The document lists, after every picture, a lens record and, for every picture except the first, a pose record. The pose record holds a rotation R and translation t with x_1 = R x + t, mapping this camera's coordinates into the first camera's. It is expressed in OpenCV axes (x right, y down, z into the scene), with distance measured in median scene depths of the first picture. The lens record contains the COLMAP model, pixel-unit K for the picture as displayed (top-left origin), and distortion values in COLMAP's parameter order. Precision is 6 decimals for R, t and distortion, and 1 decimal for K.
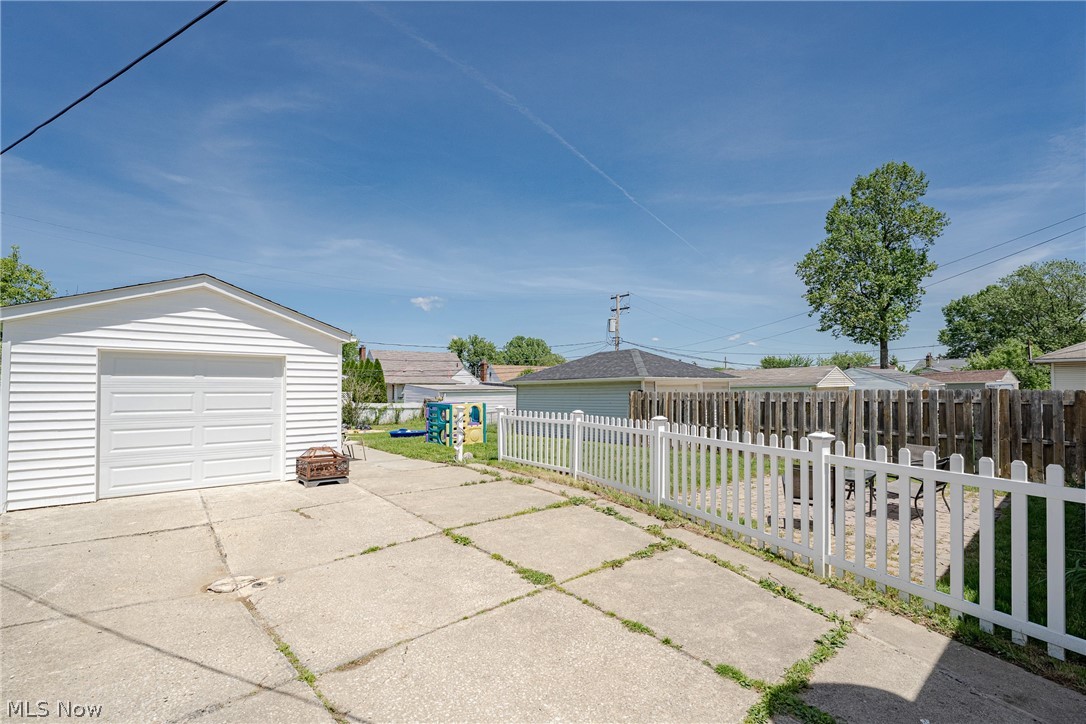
lens RADIAL K [[506.1, 0, 553.3], [0, 506.1, 395.5], [0, 0, 1]] dist [-0.001394, 0.000030]
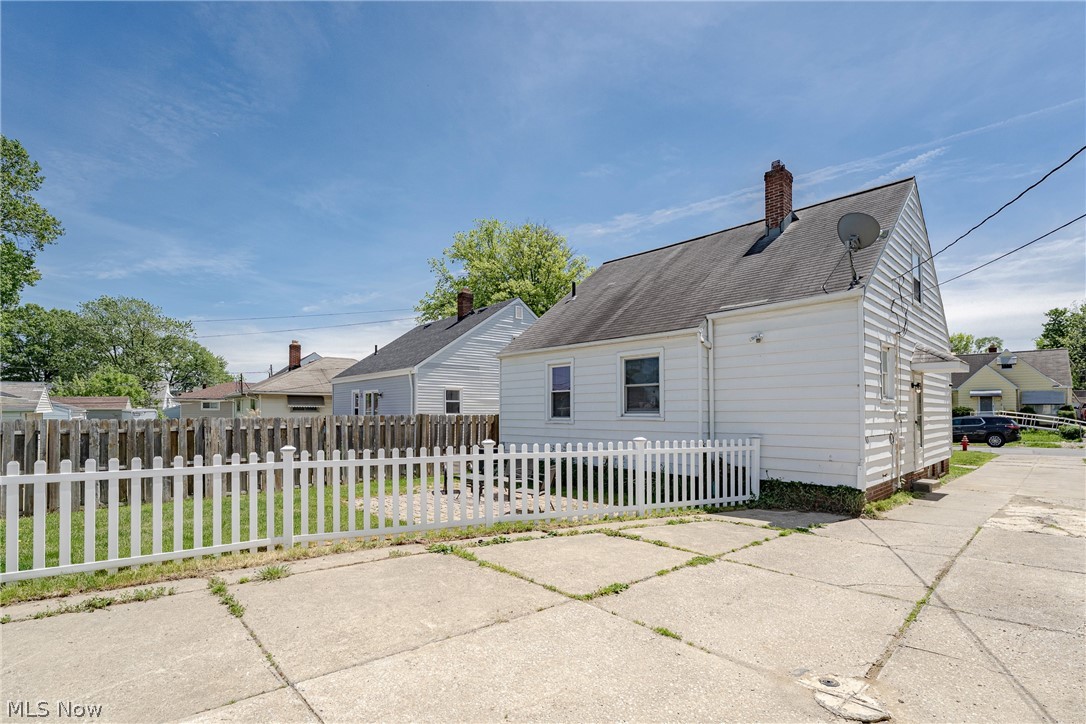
lens RADIAL K [[506.1, 0, 553.3], [0, 506.1, 395.5], [0, 0, 1]] dist [-0.001394, 0.000030]
pose [[-0.033158, 0.038716, 0.998700, -0.796632], [0.015781, 0.999145, -0.038209, -0.006930], [-0.999326, 0.014493, -0.033740, 0.862303]]
